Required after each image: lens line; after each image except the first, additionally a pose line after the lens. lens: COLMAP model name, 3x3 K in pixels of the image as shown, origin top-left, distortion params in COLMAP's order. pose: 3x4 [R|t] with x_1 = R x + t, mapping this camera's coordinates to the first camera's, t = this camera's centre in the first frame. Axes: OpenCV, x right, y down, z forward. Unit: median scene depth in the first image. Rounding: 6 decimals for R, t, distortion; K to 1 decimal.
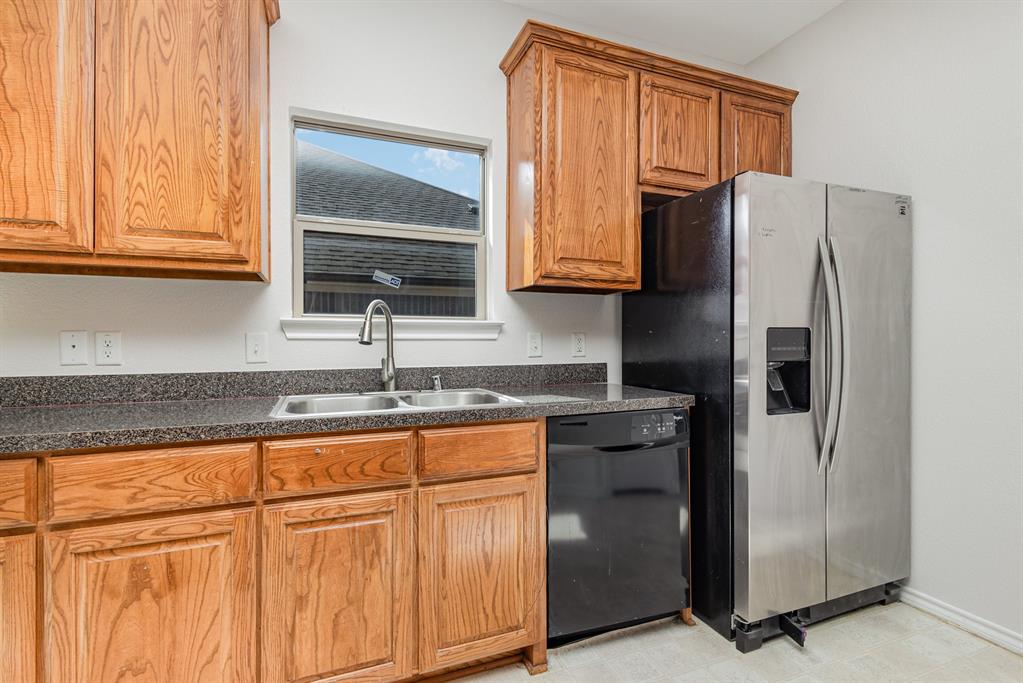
lens RADIAL K [[470.5, 0, 513.7], [0, 470.5, 335.3], [0, 0, 1]] dist [0.001895, 0.000161]
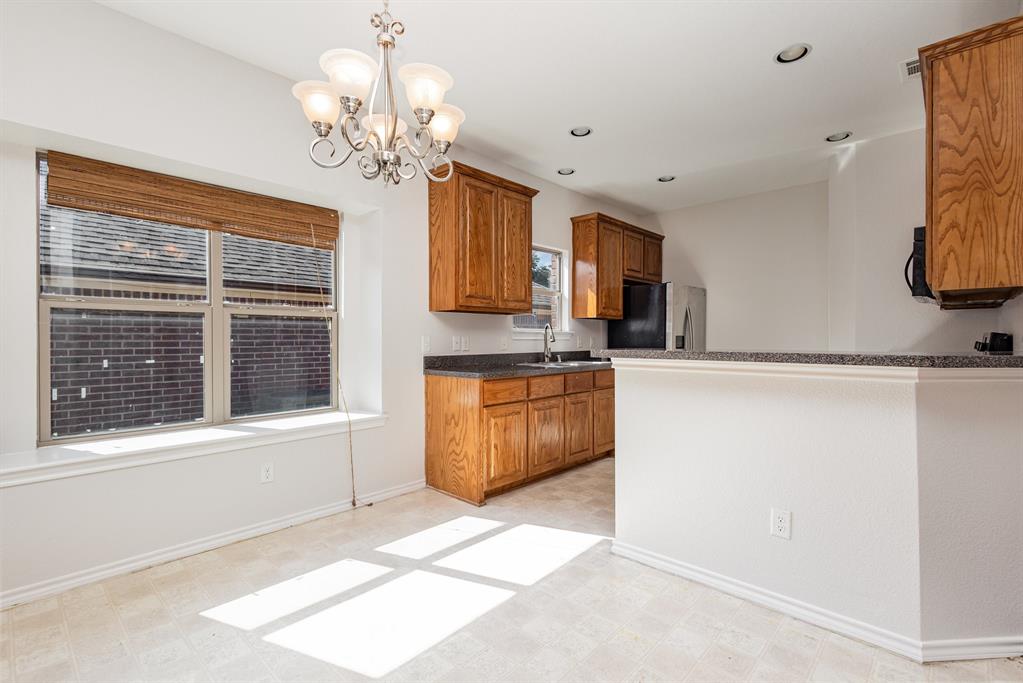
lens RADIAL K [[470.5, 0, 513.7], [0, 470.5, 335.3], [0, 0, 1]] dist [0.001895, 0.000161]
pose [[0.899473, -0.003568, 0.436962, -1.323440], [0.007368, 0.999948, -0.007000, -0.001105], [-0.436914, 0.009515, 0.899453, -0.948304]]
